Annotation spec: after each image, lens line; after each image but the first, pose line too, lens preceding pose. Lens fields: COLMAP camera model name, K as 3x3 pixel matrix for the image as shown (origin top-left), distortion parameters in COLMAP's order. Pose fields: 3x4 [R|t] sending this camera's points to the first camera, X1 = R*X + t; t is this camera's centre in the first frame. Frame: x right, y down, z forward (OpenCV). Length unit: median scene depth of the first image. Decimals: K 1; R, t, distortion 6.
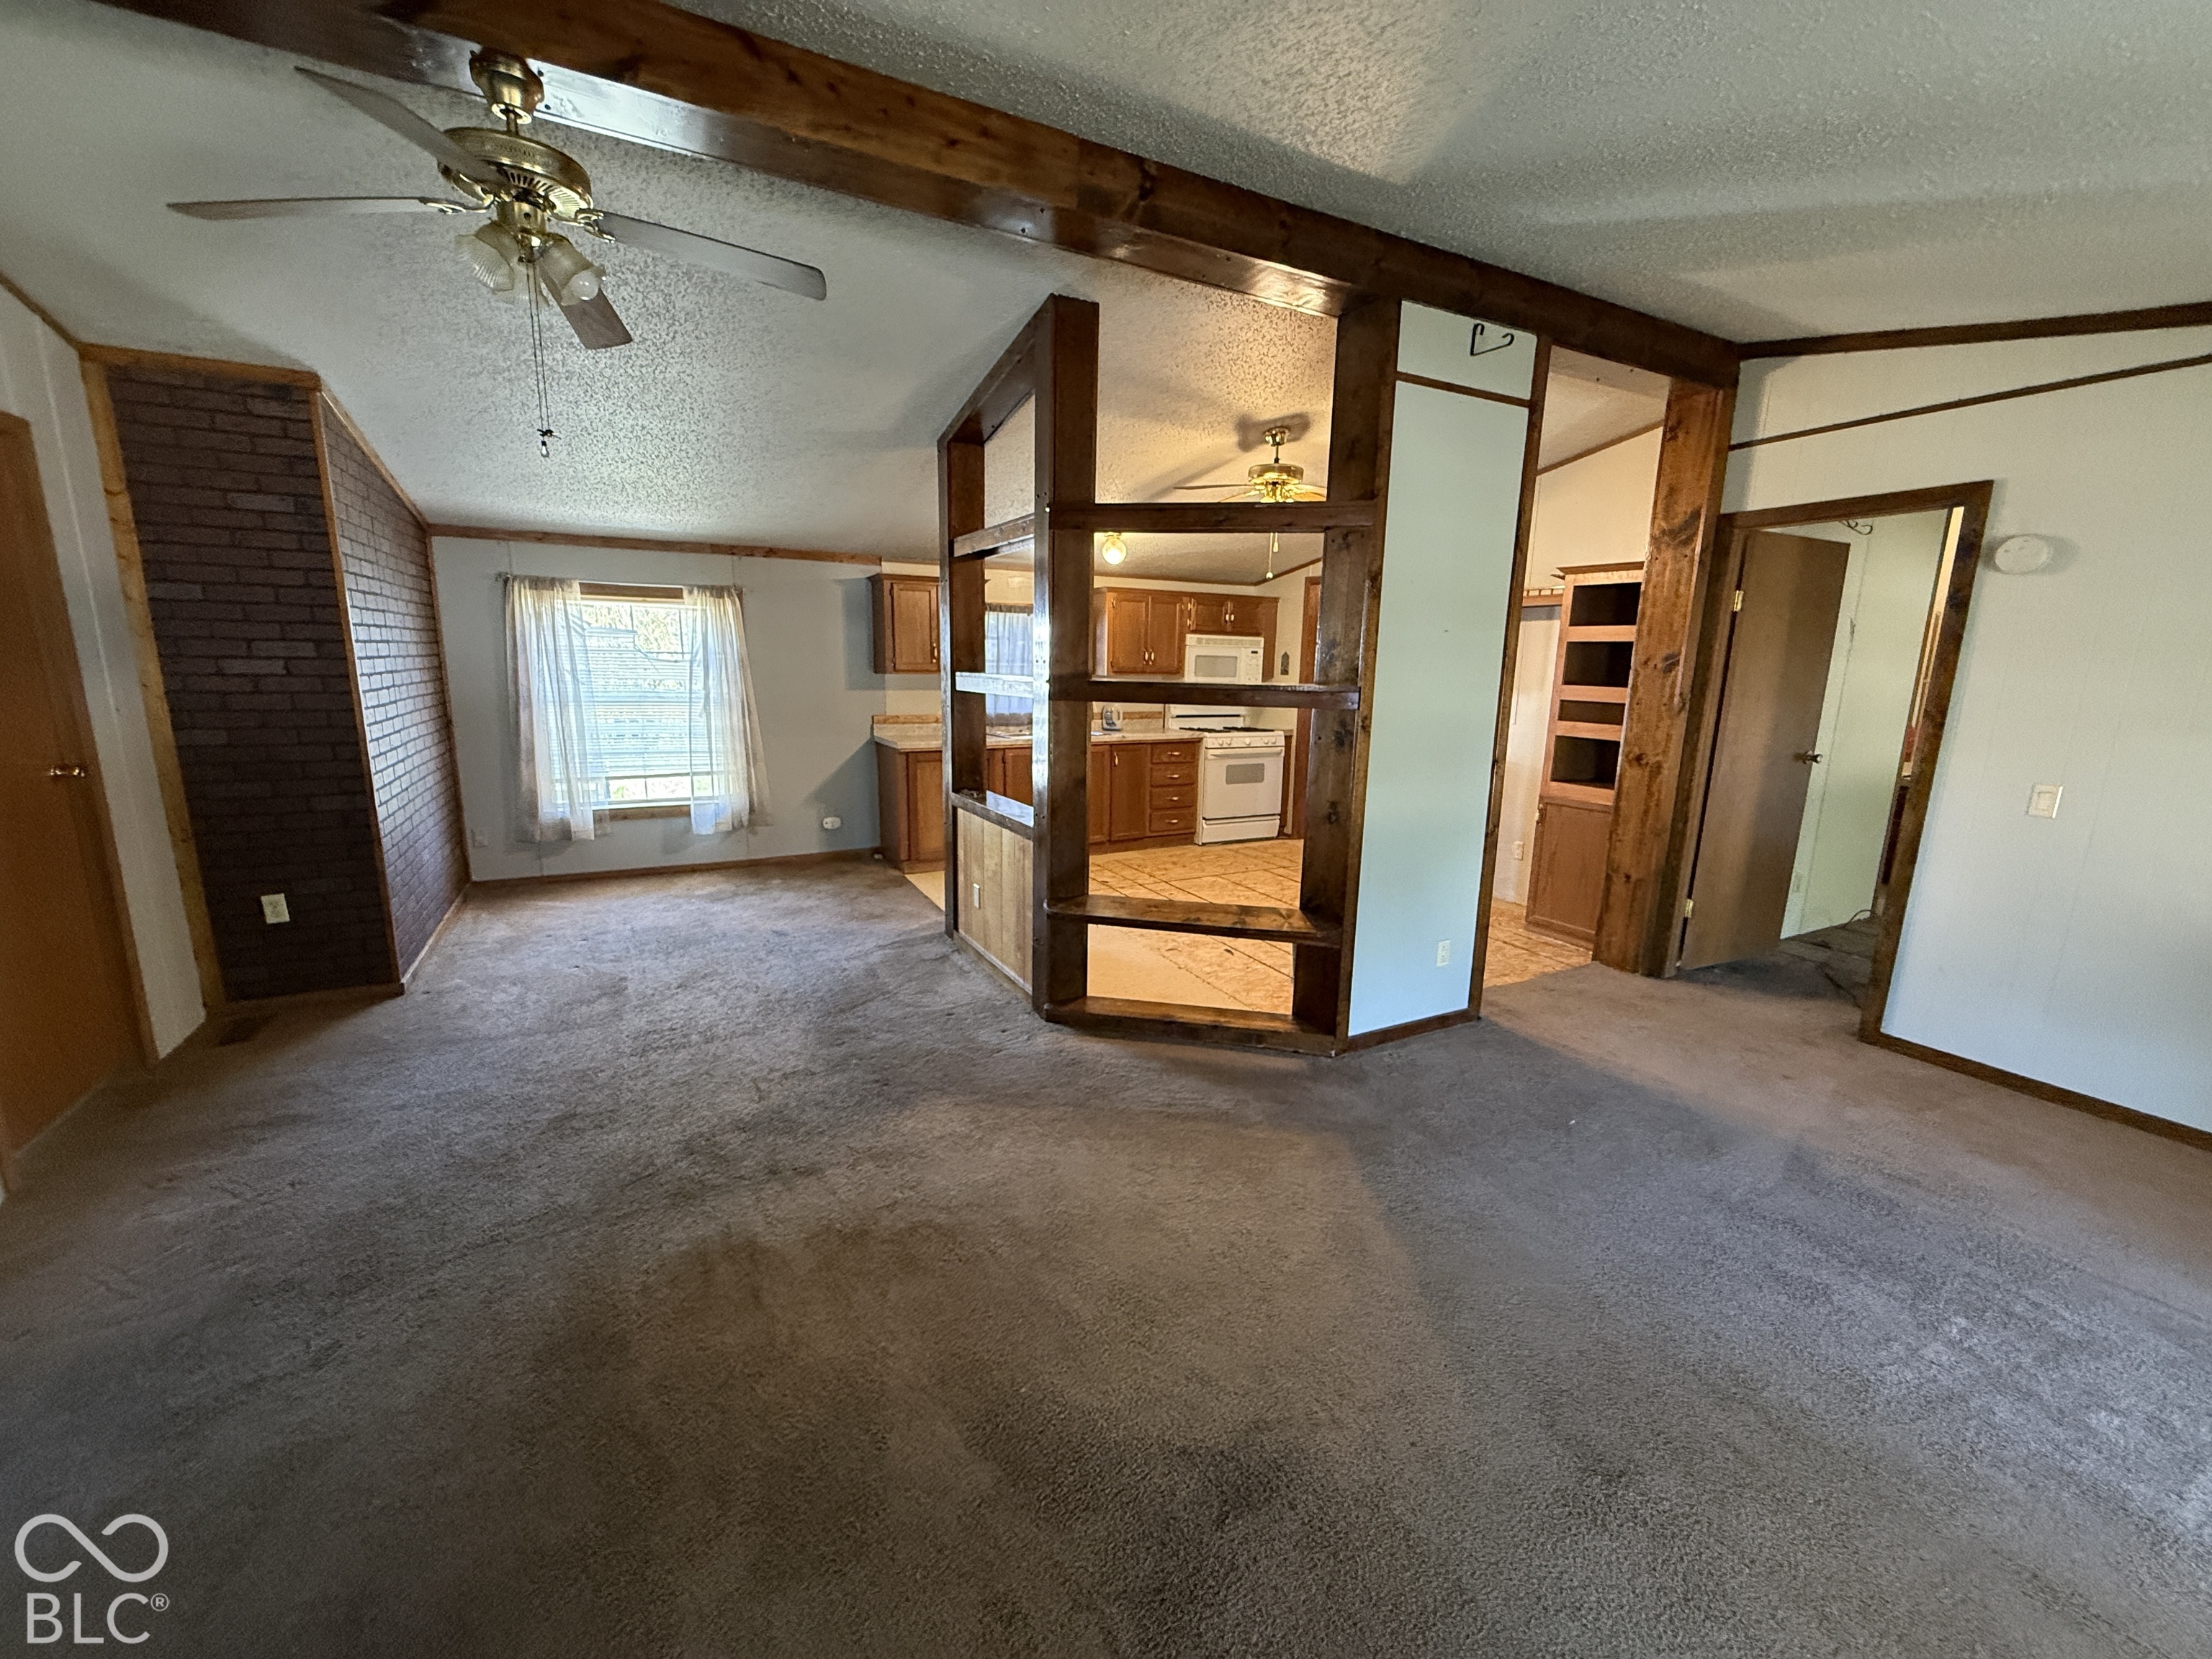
lens RADIAL K [[882.9, 0, 1101.3], [0, 882.9, 832.6], [0, 0, 1]] dist [-0.000907, 0.000030]
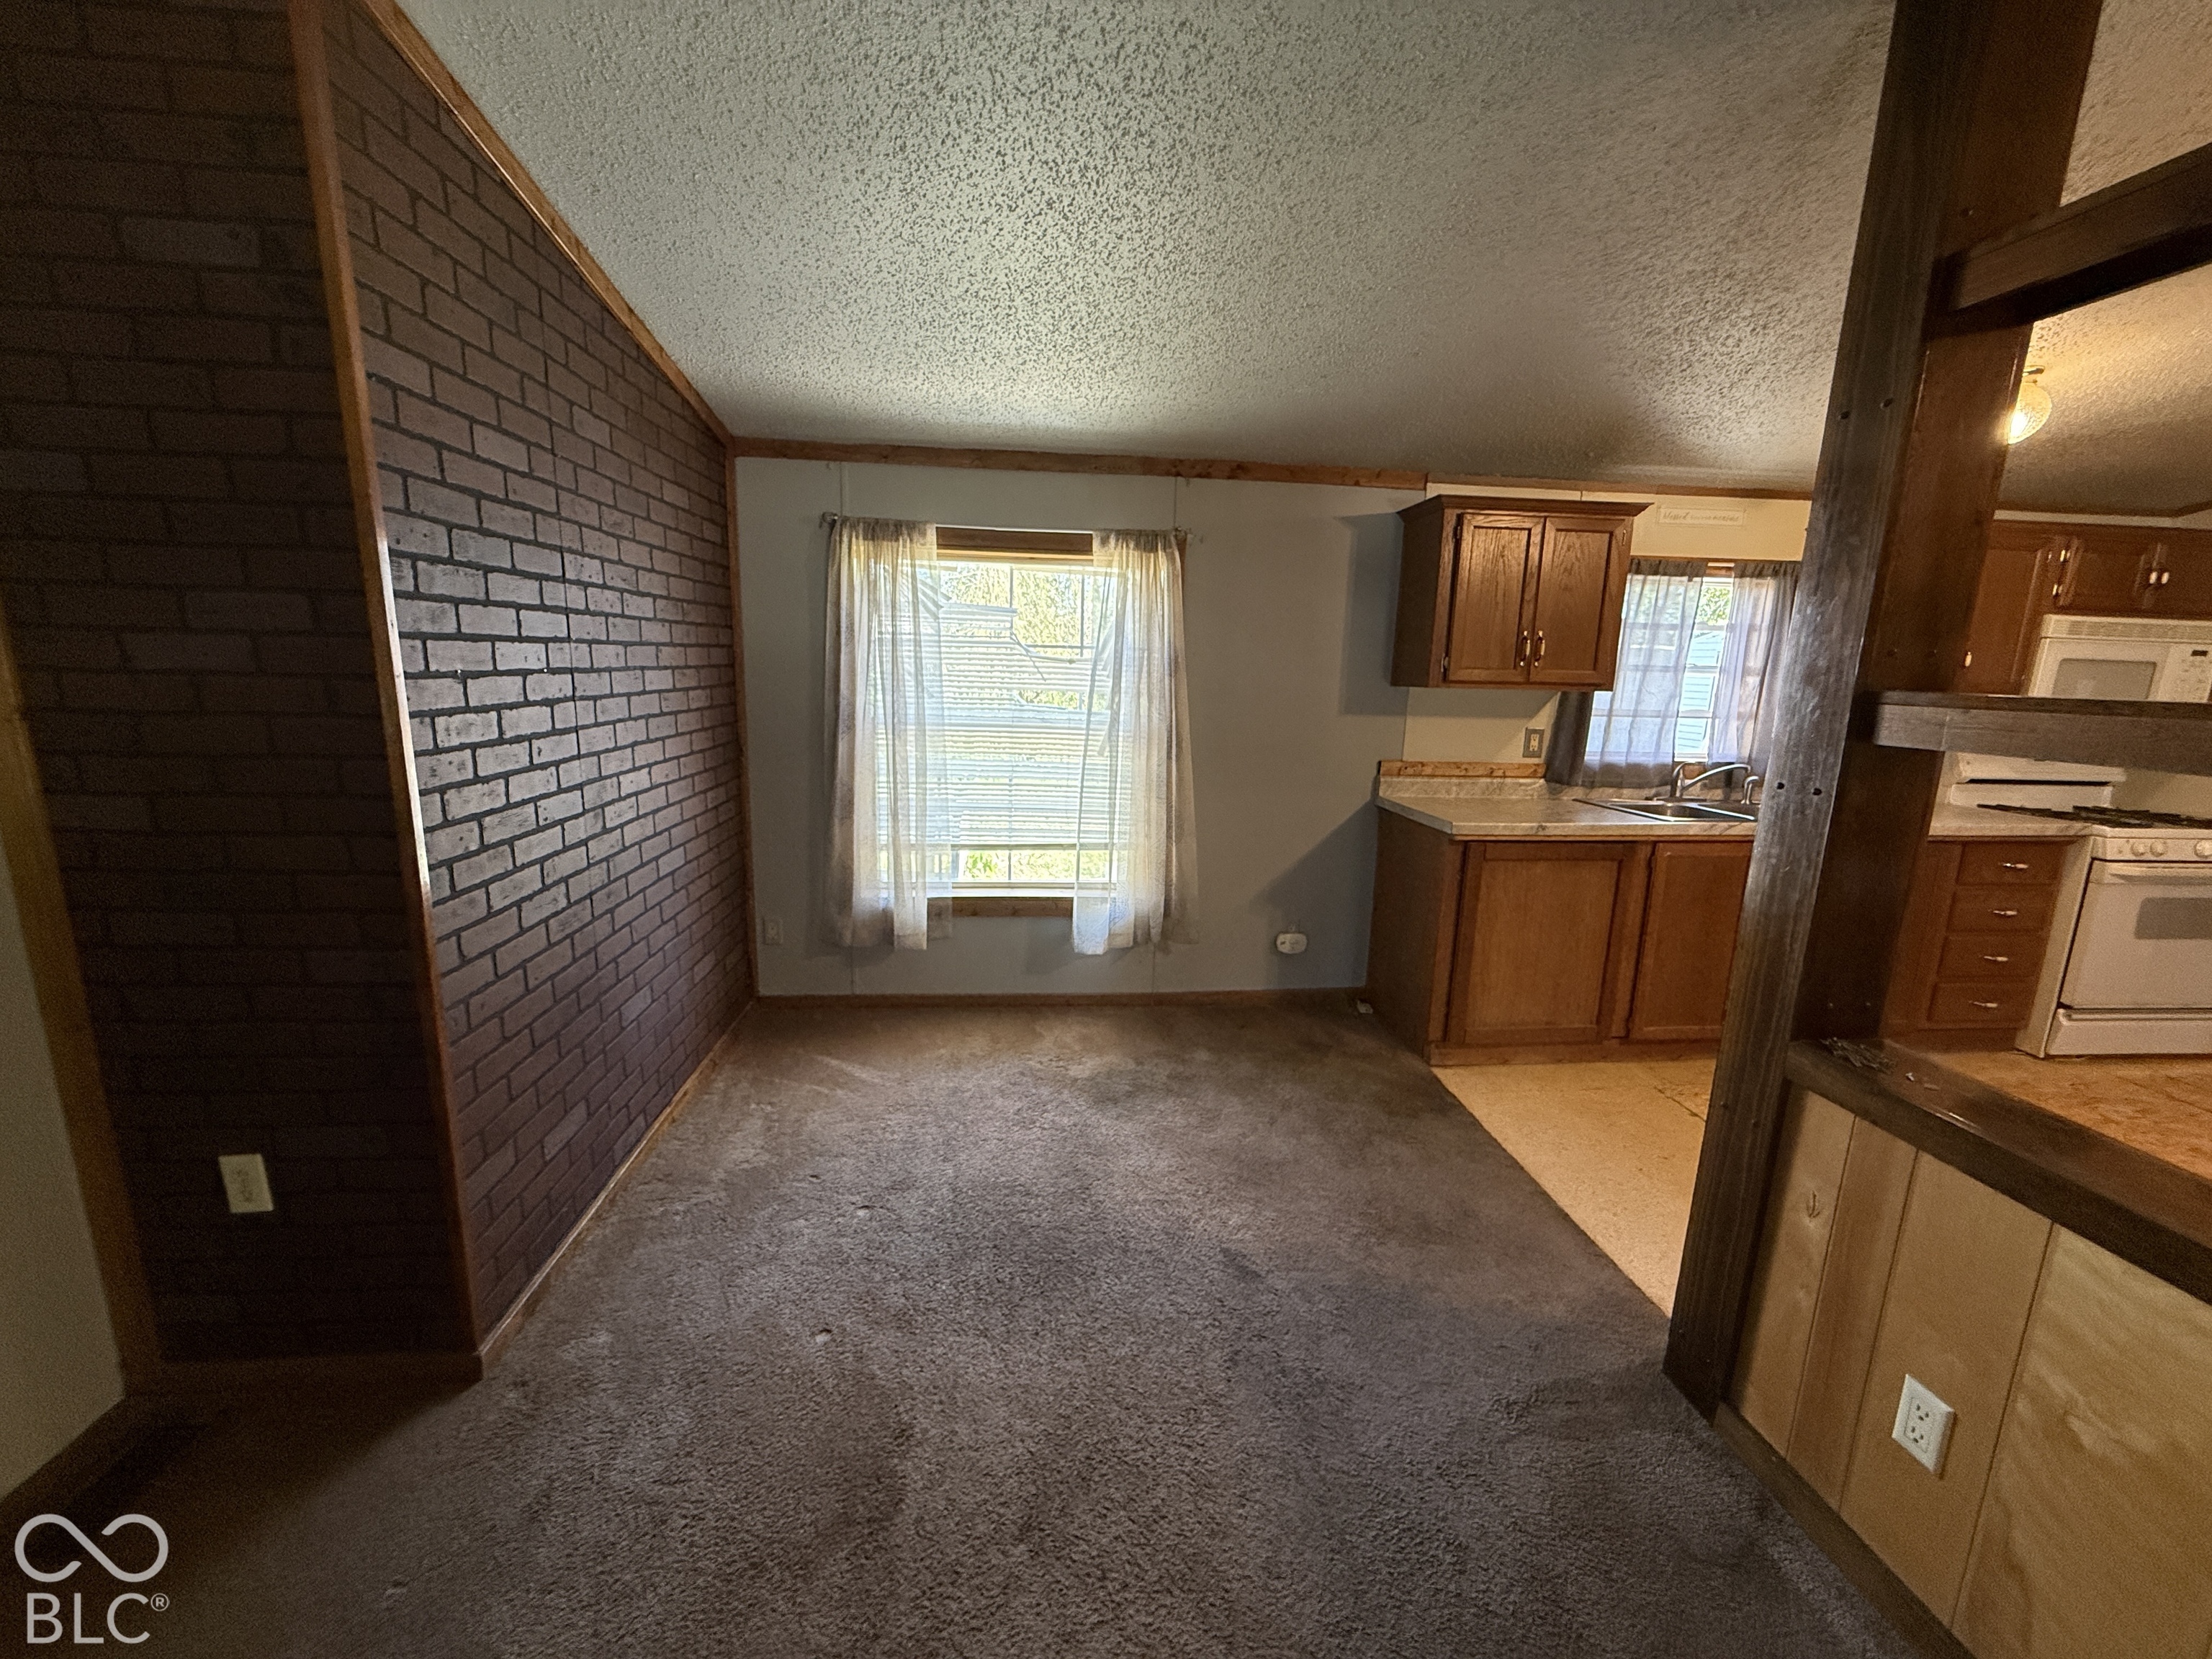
lens RADIAL K [[882.9, 0, 1101.3], [0, 882.9, 832.6], [0, 0, 1]] dist [-0.000907, 0.000030]
pose [[0.924218, 0.078606, -0.373688, -0.238607], [-0.082856, 0.996550, 0.004704, -0.085525], [0.372769, 0.026615, 0.927542, 0.472781]]
